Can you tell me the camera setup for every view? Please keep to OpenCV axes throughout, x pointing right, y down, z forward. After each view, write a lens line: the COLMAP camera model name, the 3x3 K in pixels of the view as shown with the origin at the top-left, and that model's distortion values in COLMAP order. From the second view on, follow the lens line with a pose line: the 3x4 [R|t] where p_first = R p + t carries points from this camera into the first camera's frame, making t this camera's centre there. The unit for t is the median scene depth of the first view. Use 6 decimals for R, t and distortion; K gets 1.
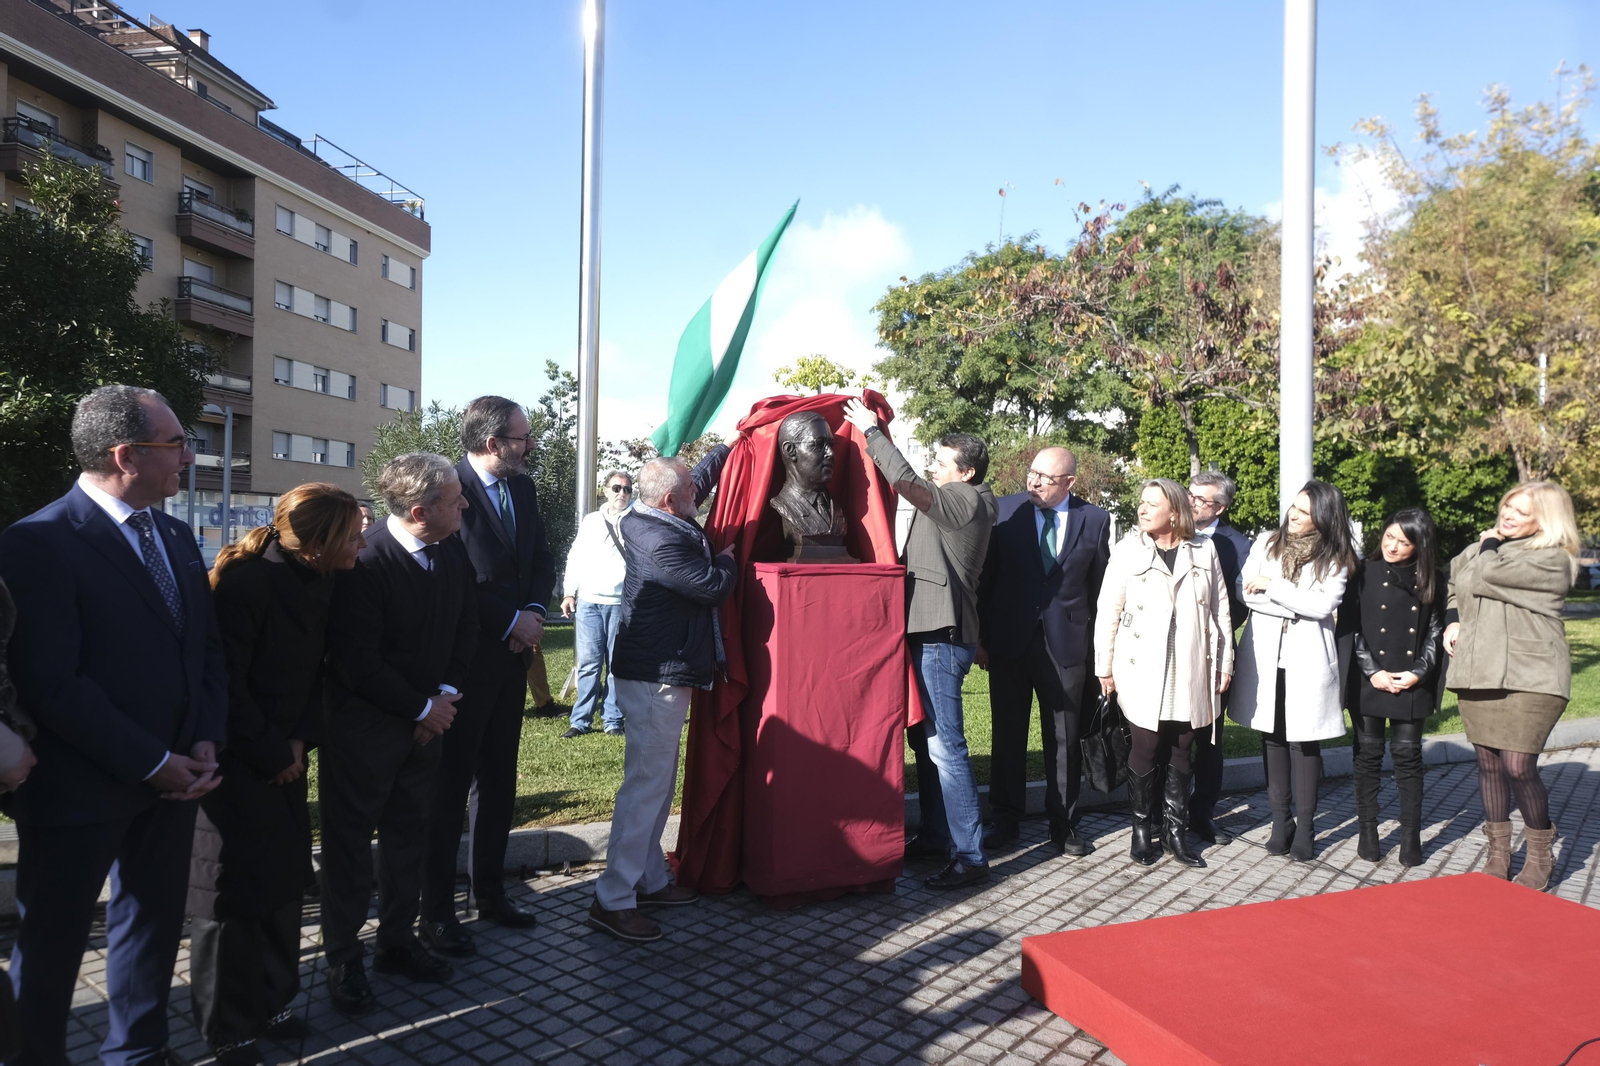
lens RADIAL K [[1076.5, 0, 799.2], [0, 1076.5, 530.3], [0, 0, 1]] dist [0.019892, 0.005066]
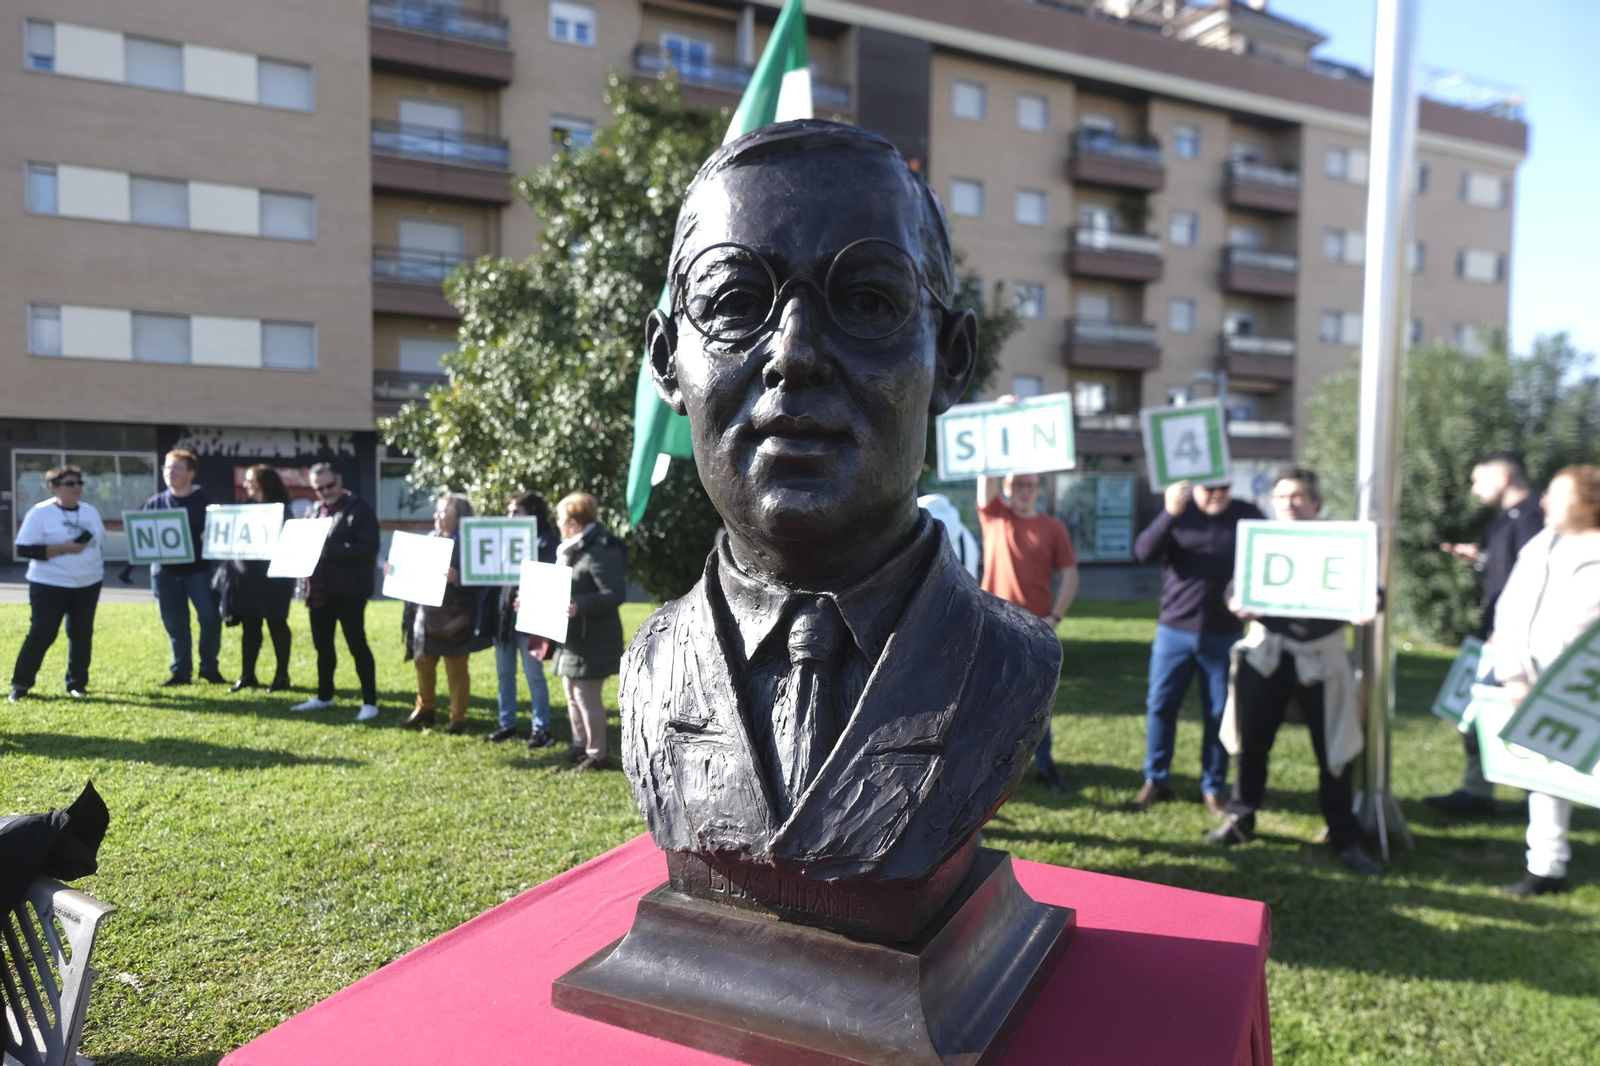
lens RADIAL K [[1080.2, 0, 802.5], [0, 1080.2, 528.0], [0, 0, 1]] dist [0.003071, 0.022295]
pose [[0.580975, 0.020151, -0.813672, 0.017312], [0.005580, 0.999571, 0.028738, -0.005283], [0.813902, -0.021236, 0.580614, 0.099603]]
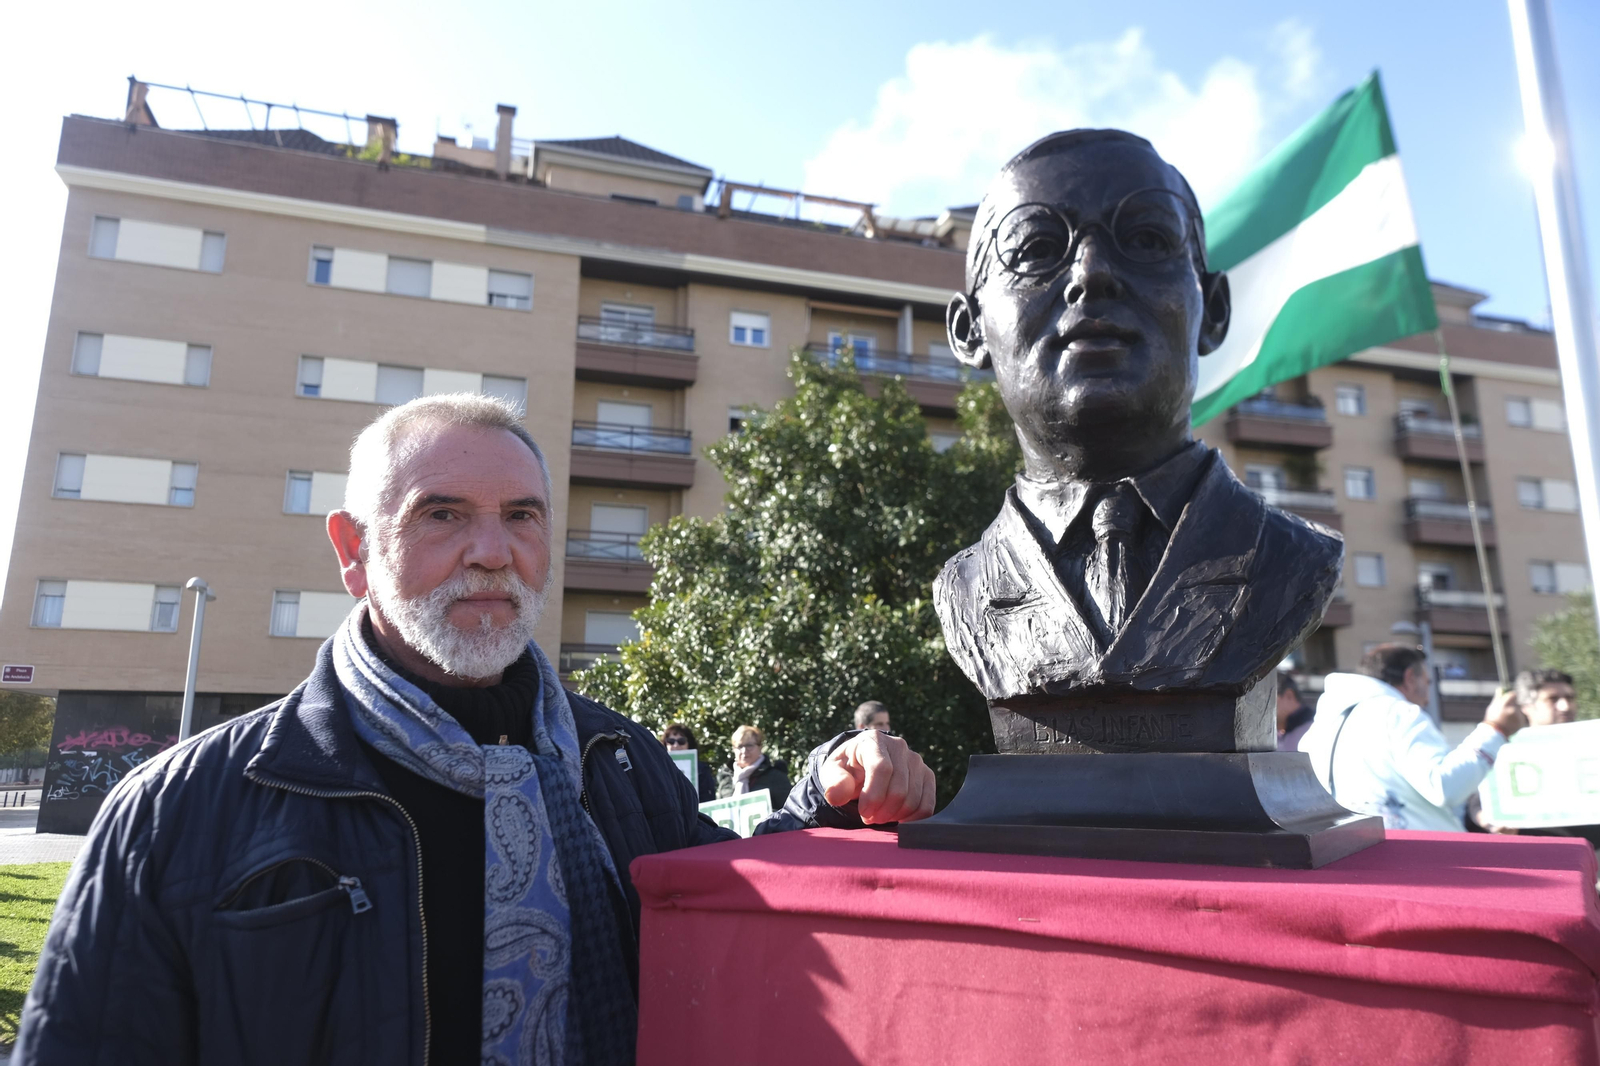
lens RADIAL K [[1080.2, 0, 802.5], [0, 1080.2, 528.0], [0, 0, 1]] dist [0.003071, 0.022295]
pose [[0.451244, -0.204454, -0.868664, 0.018276], [0.010056, 0.974505, -0.224141, 0.002059], [0.892344, 0.092407, 0.441795, 0.095398]]
